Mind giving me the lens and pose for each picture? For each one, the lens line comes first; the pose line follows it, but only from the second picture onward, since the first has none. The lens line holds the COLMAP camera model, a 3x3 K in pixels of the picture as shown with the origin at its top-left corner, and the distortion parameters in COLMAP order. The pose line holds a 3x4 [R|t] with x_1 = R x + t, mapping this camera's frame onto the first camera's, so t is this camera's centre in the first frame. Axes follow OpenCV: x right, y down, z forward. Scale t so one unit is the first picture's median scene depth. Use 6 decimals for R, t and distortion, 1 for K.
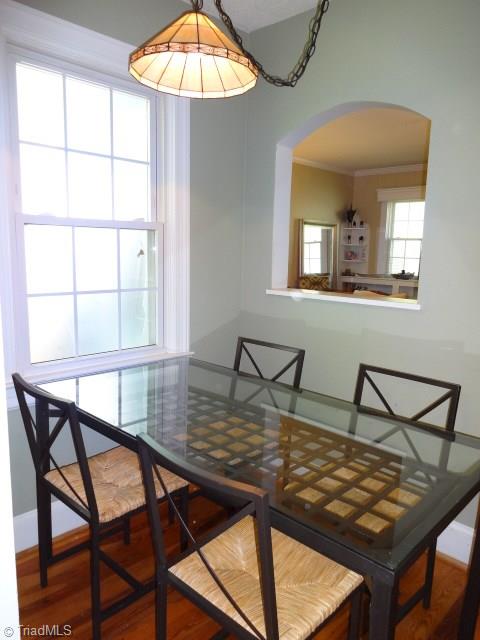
lens RADIAL K [[471.7, 0, 240.0], [0, 471.7, 320.0], [0, 0, 1]] dist [-0.007323, -0.000698]
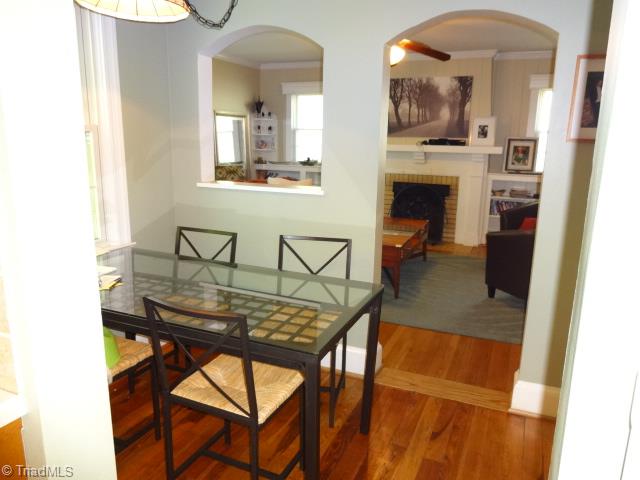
lens RADIAL K [[471.7, 0, 320.0], [0, 471.7, 240.0], [0, 0, 1]] dist [-0.007323, -0.000698]
pose [[0.936407, -0.082022, 0.341194, -0.032301], [0.056678, 0.994885, 0.083614, -0.002637], [-0.346307, -0.058959, 0.936267, -0.087480]]
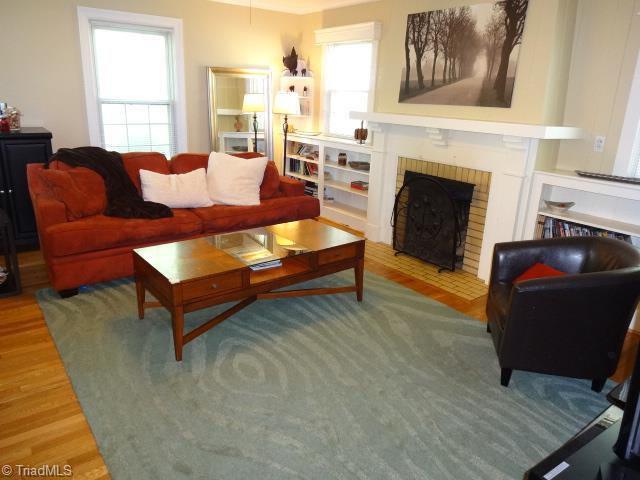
lens RADIAL K [[471.7, 0, 320.0], [0, 471.7, 240.0], [0, 0, 1]] dist [-0.007323, -0.000698]
pose [[0.988939, 0.057337, -0.136794, 0.525461], [-0.037489, 0.988941, 0.143495, -0.031144], [0.143509, -0.136780, 0.980151, 0.138950]]
